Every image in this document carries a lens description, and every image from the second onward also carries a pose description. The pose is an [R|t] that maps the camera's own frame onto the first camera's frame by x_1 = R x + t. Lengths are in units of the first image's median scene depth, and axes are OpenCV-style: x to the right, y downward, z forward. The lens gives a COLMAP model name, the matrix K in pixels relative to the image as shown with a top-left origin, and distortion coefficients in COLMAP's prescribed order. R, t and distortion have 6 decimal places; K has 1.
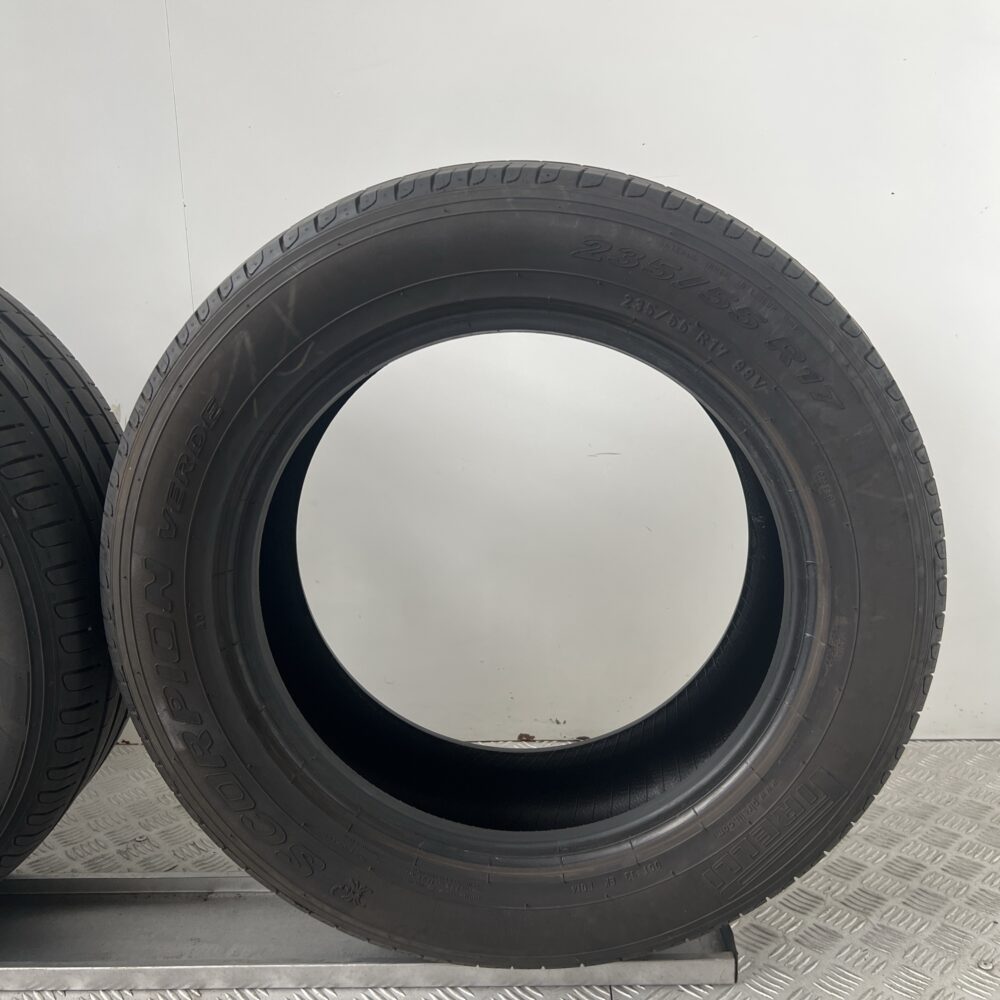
lens RADIAL K [[1046.6, 0, 502.4], [0, 1046.6, 518.2], [0, 0, 1]] dist [0.087350, -0.223509]
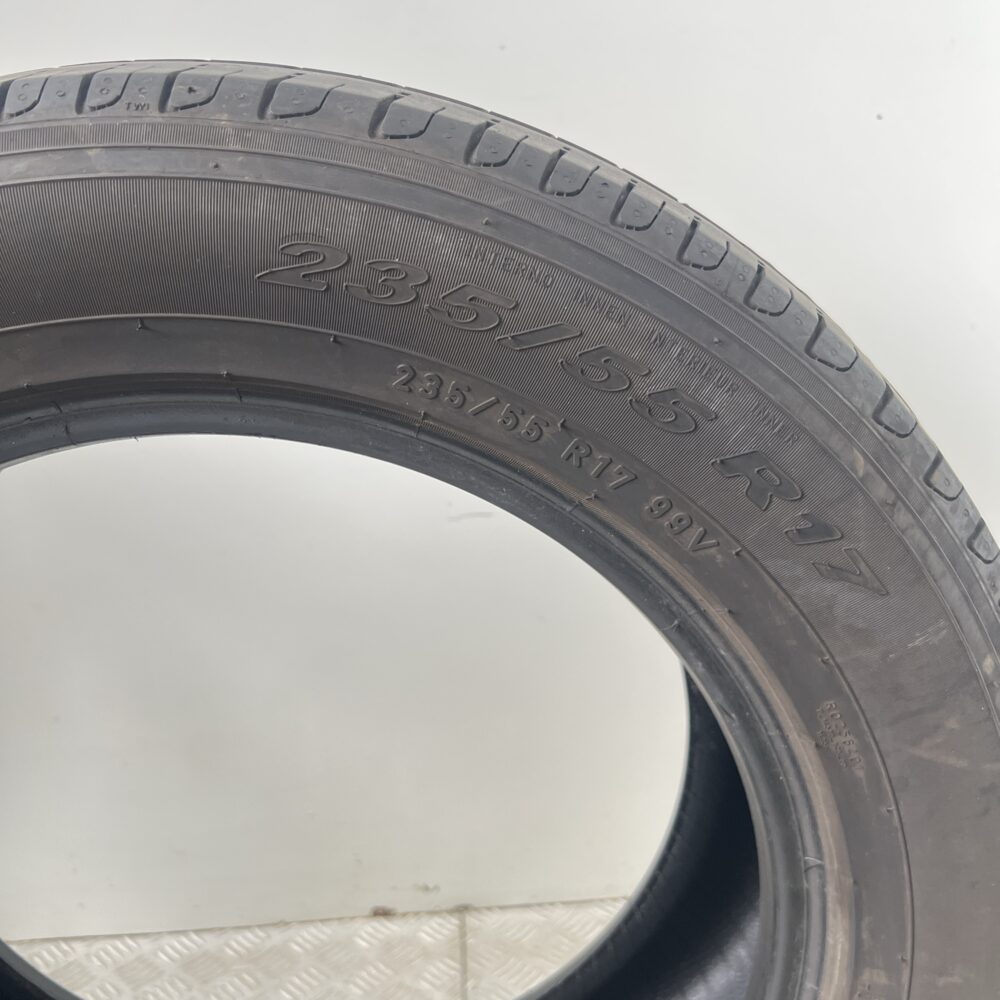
lens RADIAL K [[1046.6, 0, 502.4], [0, 1046.6, 518.2], [0, 0, 1]] dist [0.087350, -0.223509]
pose [[0.997010, -0.047620, 0.060858, 0.129581], [0.043862, 0.997133, 0.061658, -0.171654], [-0.063620, -0.058804, 0.996240, 0.550080]]
